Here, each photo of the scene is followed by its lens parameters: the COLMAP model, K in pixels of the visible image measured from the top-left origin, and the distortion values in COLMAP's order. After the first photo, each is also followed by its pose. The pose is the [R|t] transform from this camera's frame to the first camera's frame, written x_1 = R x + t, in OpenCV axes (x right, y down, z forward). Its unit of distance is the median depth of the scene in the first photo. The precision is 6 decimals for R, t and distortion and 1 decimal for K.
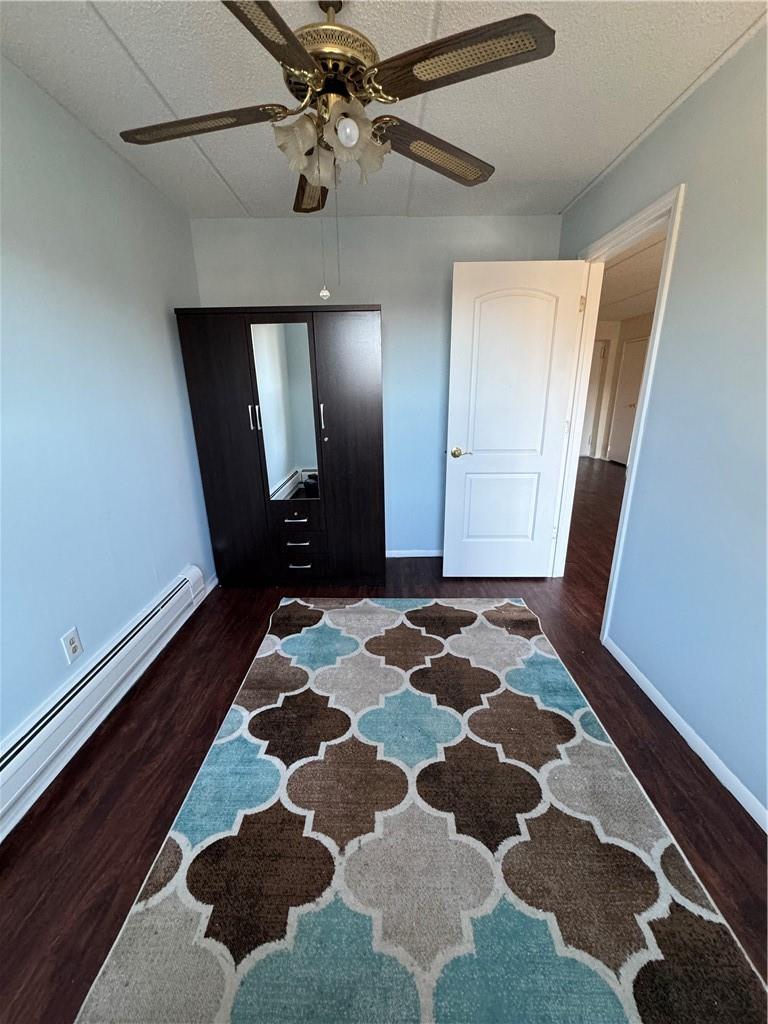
lens RADIAL K [[410.4, 0, 380.4], [0, 410.4, 512.3], [0, 0, 1]] dist [-0.003087, 0.000611]
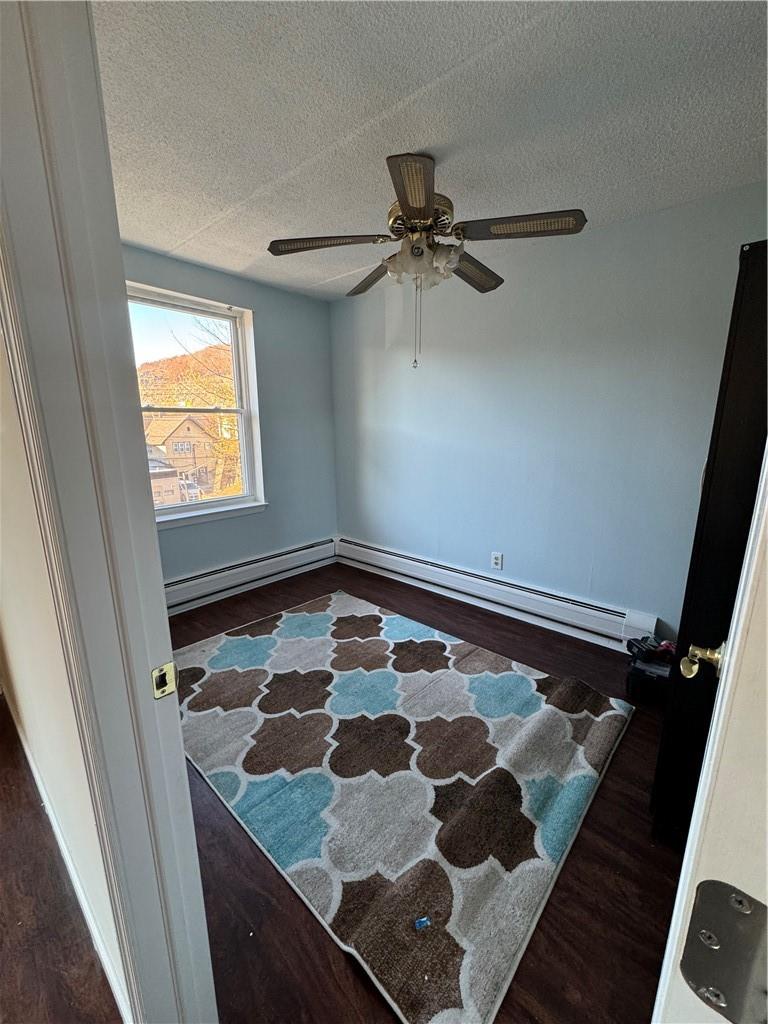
lens RADIAL K [[410.4, 0, 381.1], [0, 410.4, 515.4], [0, 0, 1]] dist [-0.003087, 0.000611]
pose [[-0.667576, 0.172837, -0.724203, 0.851818], [-0.210512, 0.889177, 0.406262, -0.473091], [0.714162, 0.423664, -0.557209, 1.510236]]
